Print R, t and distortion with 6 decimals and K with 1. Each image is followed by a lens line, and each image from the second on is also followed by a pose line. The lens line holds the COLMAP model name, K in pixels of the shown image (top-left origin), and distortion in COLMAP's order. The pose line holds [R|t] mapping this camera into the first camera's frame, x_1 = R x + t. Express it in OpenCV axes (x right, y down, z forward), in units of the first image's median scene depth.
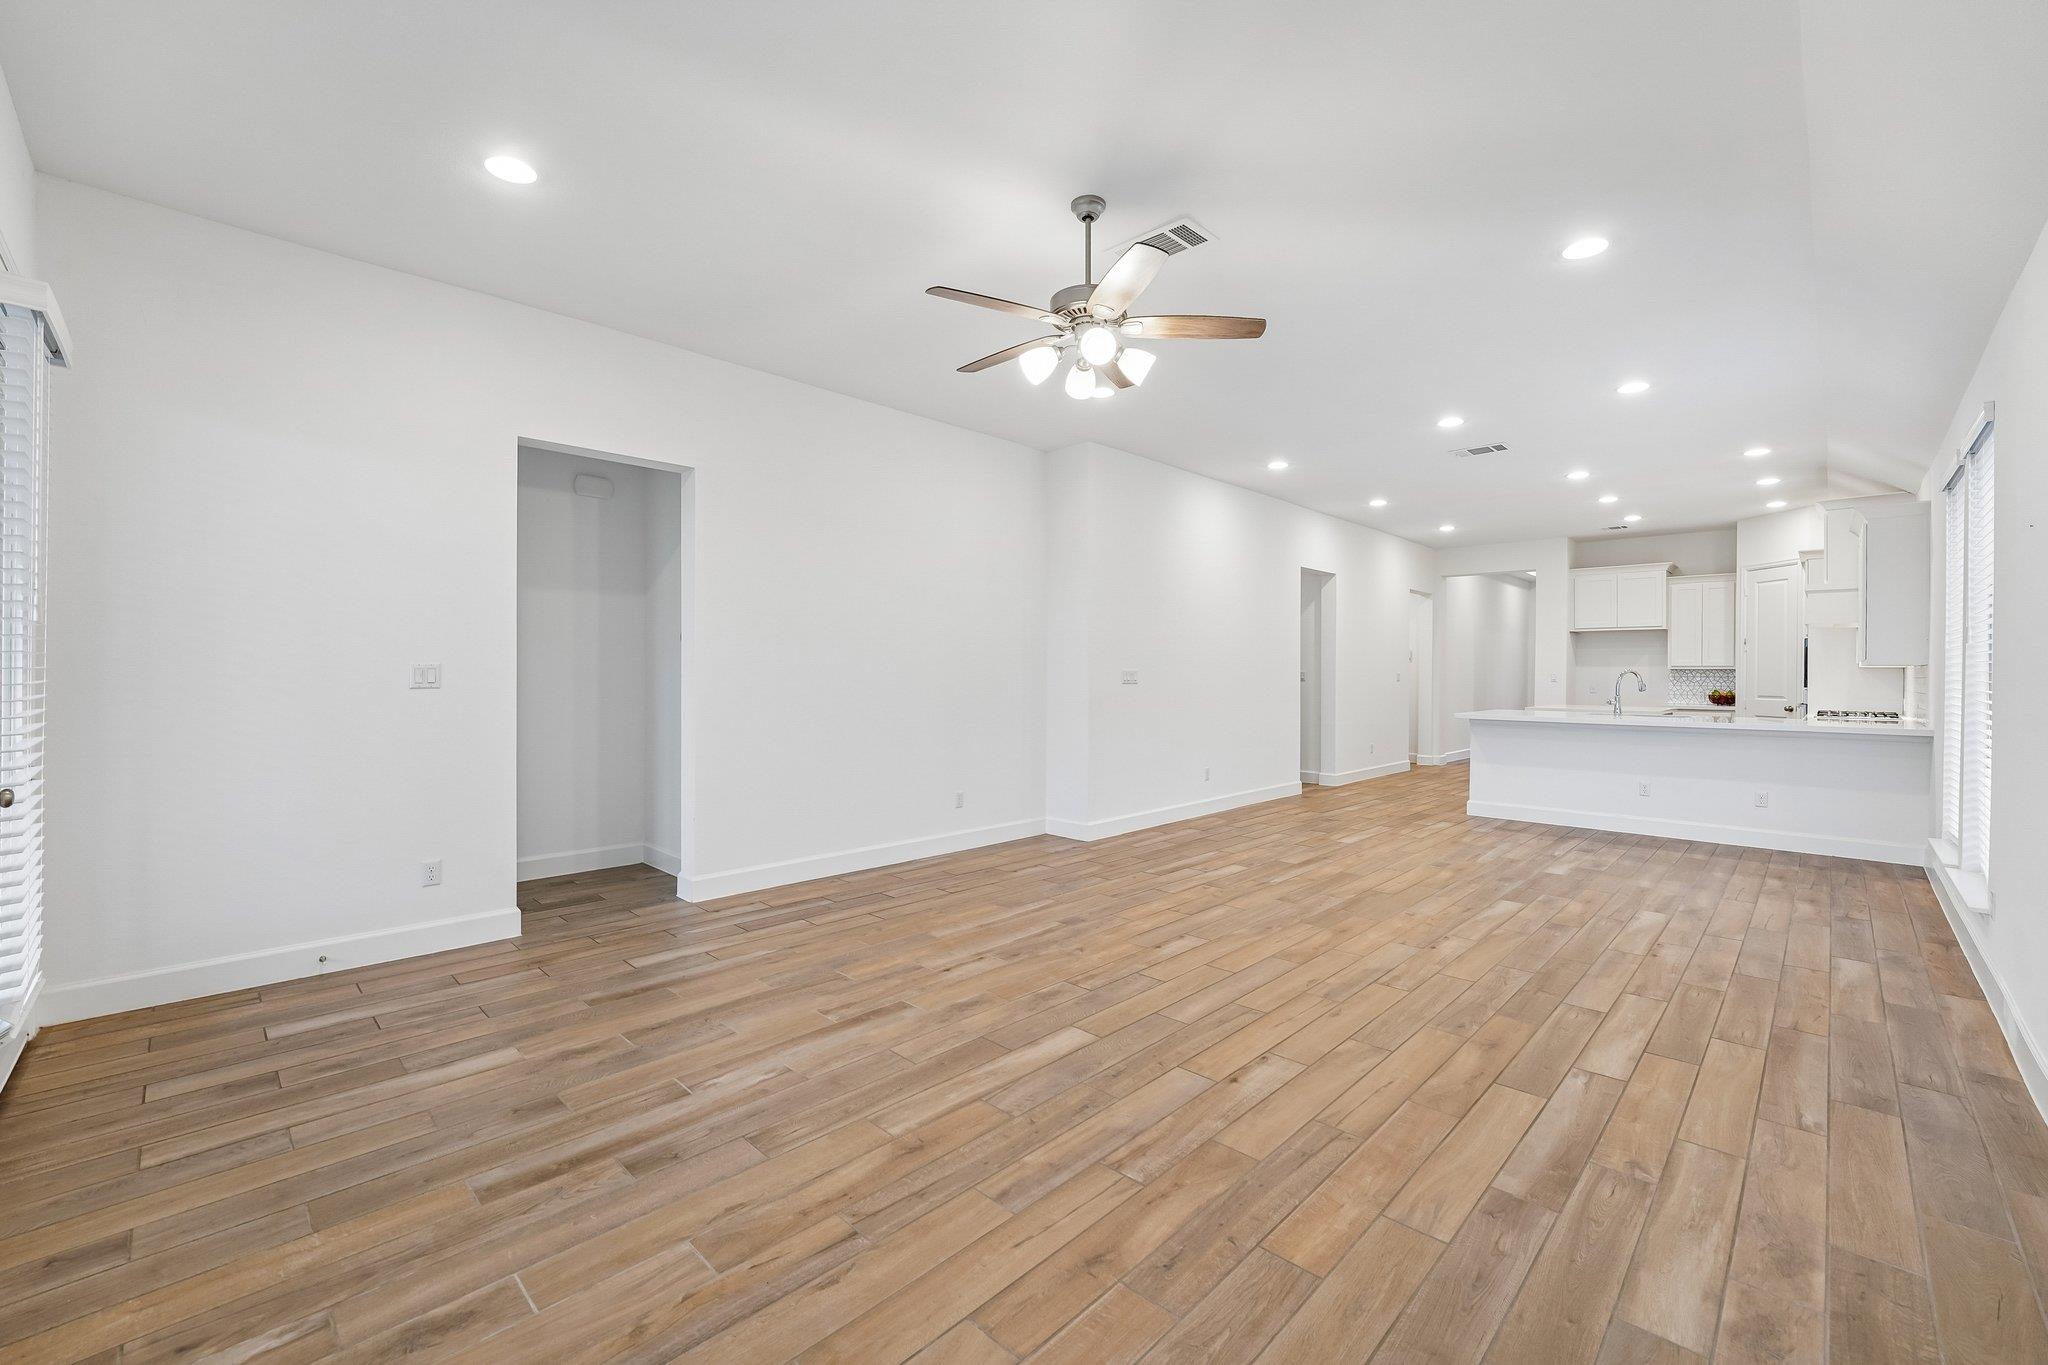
lens RADIAL K [[829.0, 0, 1018.1], [0, 829.0, 678.4], [0, 0, 1]] dist [-0.015760, 0.004652]
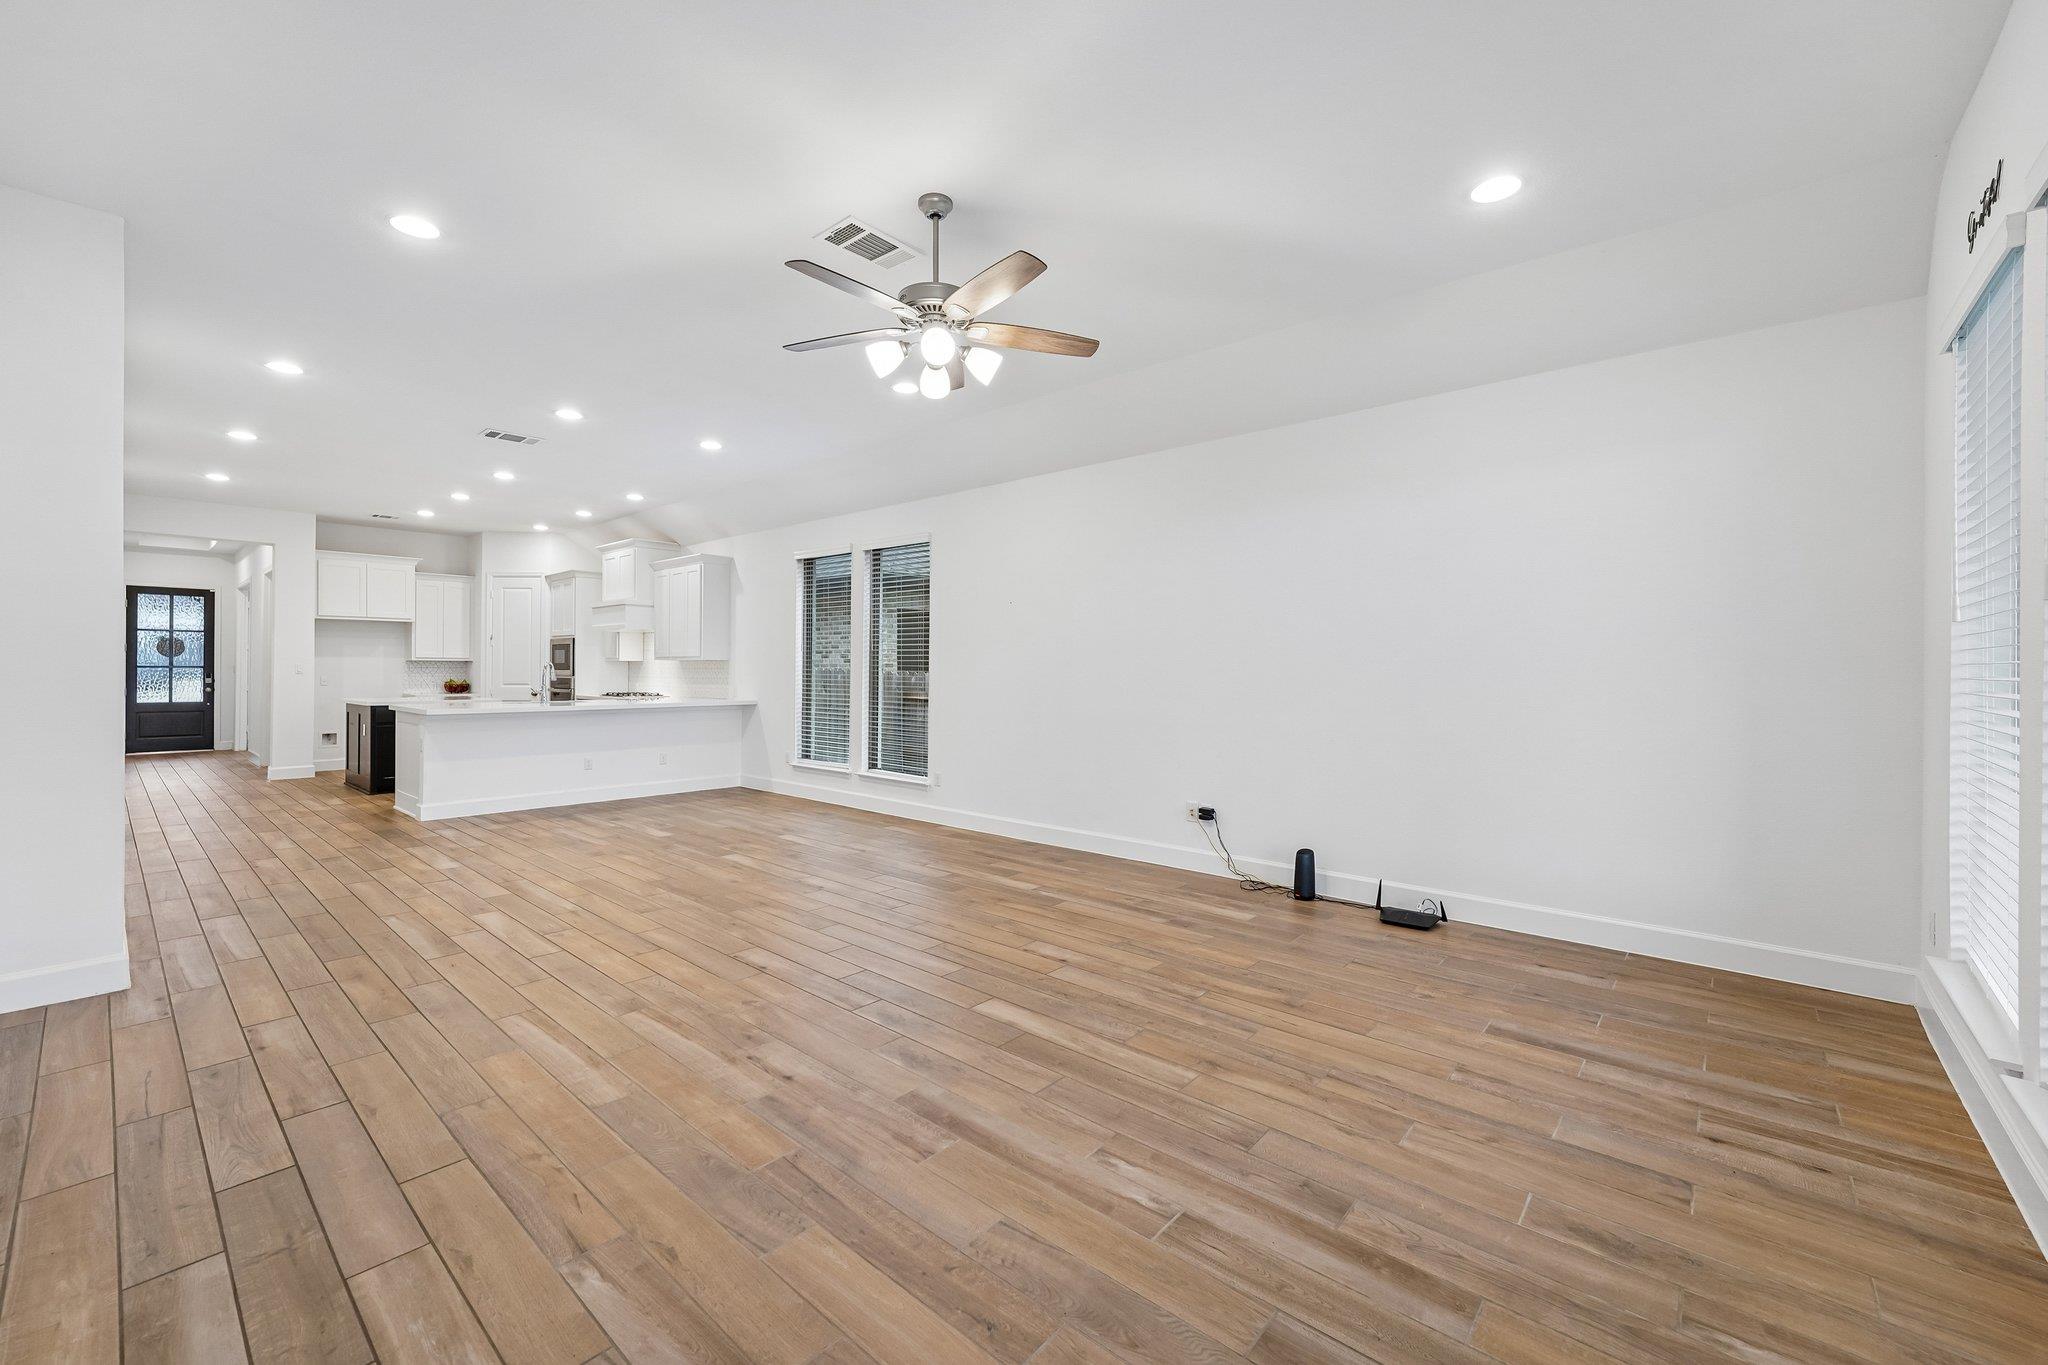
lens RADIAL K [[821.2, 0, 1016.5], [0, 821.2, 676.1], [0, 0, 1]] dist [-0.007439, 0.003721]
pose [[-0.047992, -0.012880, 0.998765, -0.920769], [0.004932, 0.999902, 0.013132, -0.006576], [-0.998836, 0.005556, -0.047923, 0.954501]]
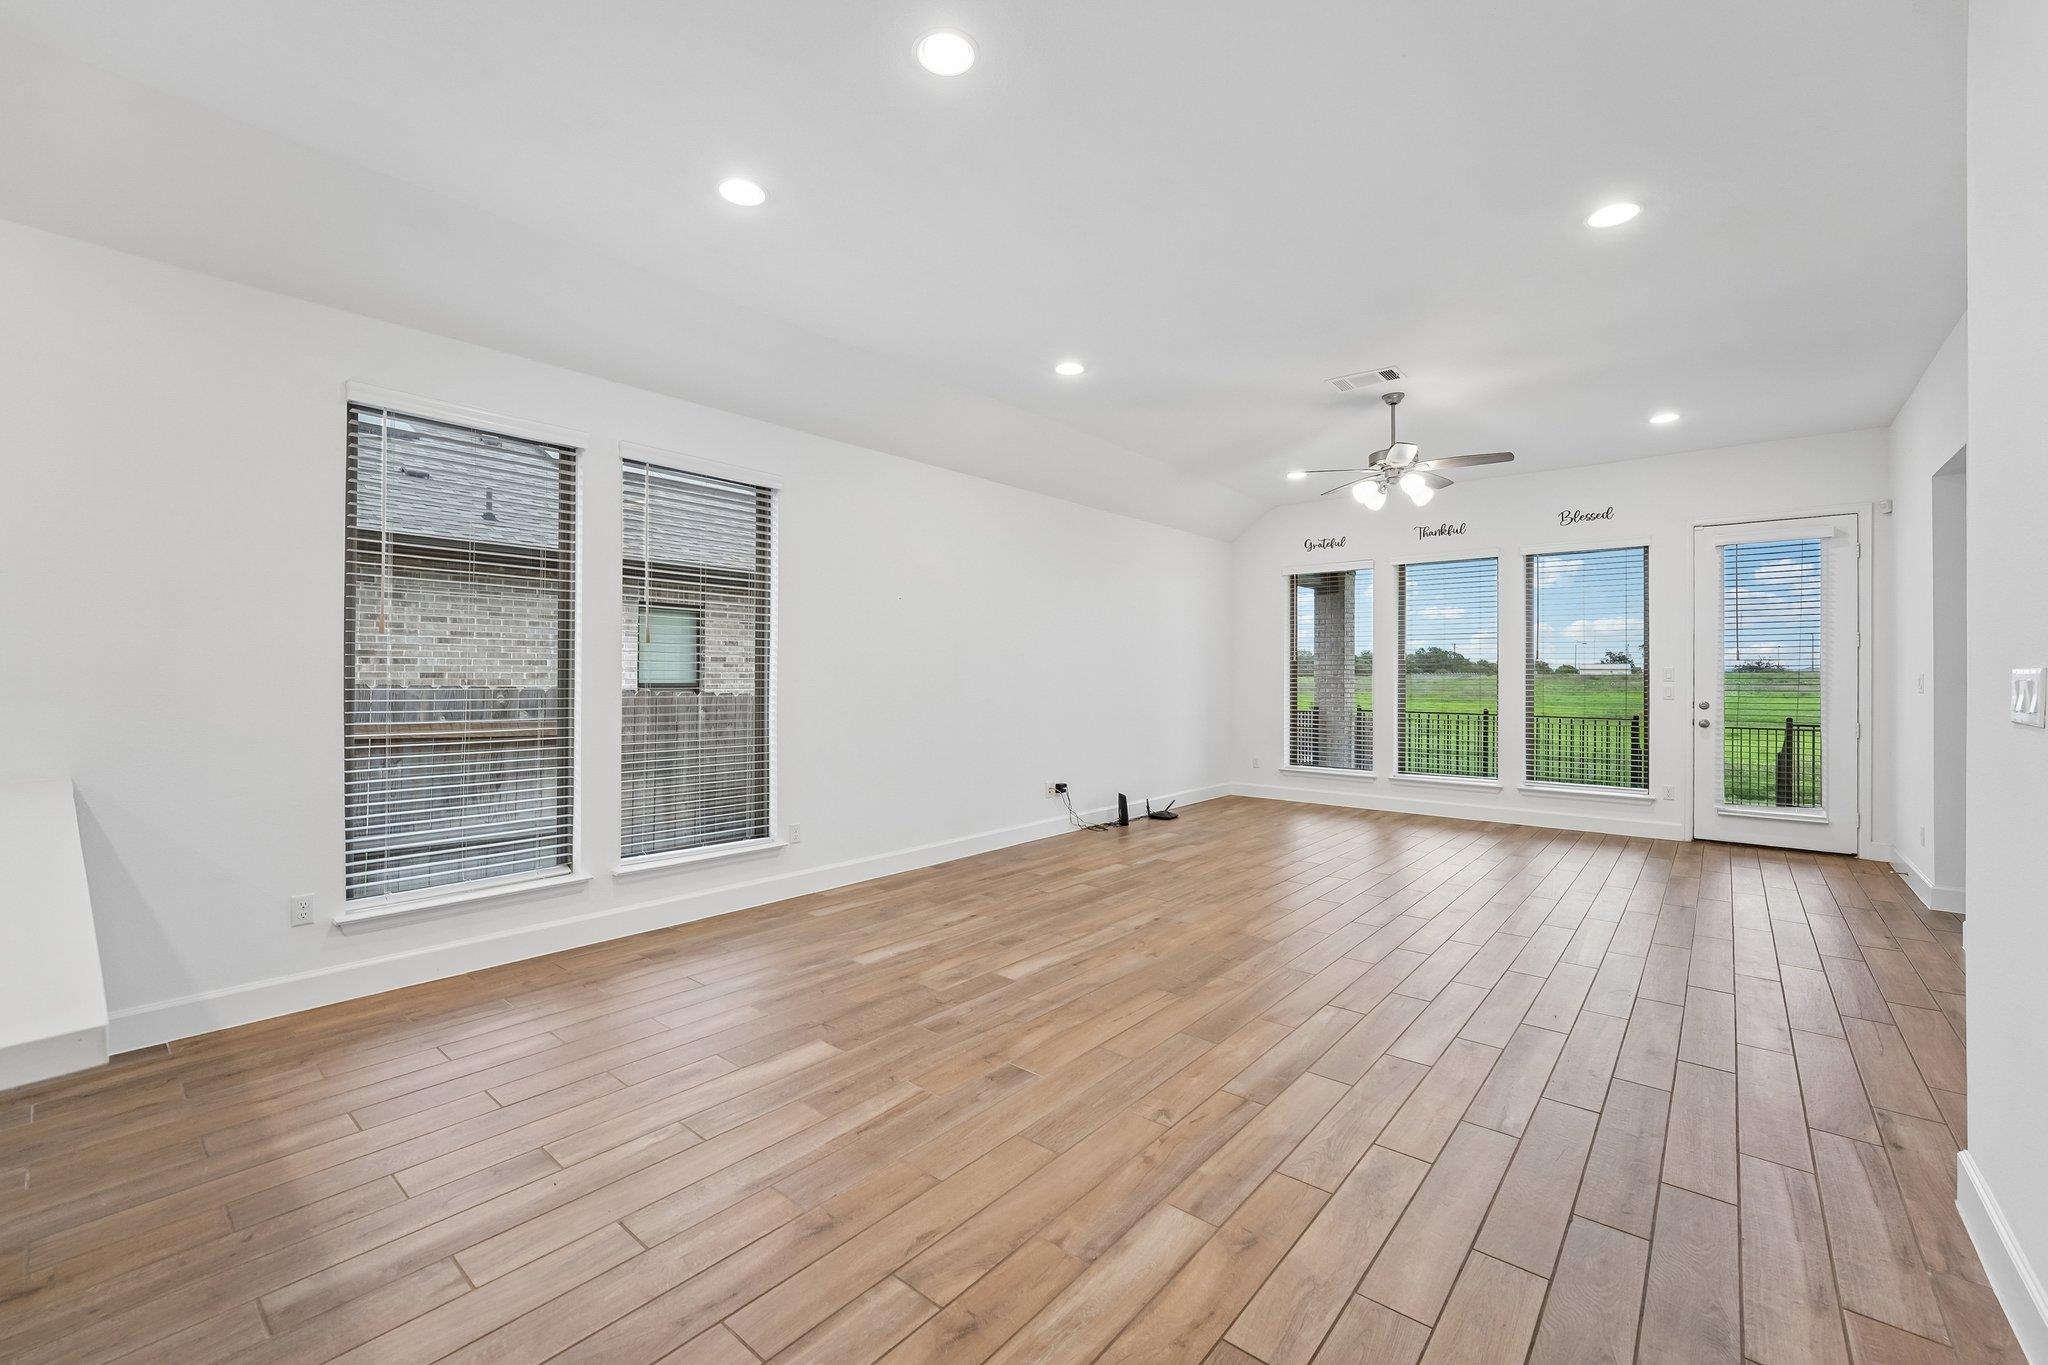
lens RADIAL K [[840.8, 0, 1017.8], [0, 840.8, 672.5], [0, 0, 1]] dist [-0.001326, -0.000038]
pose [[-0.996650, -0.009634, -0.081214, 0.983344], [-0.010129, 0.999932, 0.005694, -0.017330], [0.081153, 0.006497, -0.996680, 2.650388]]
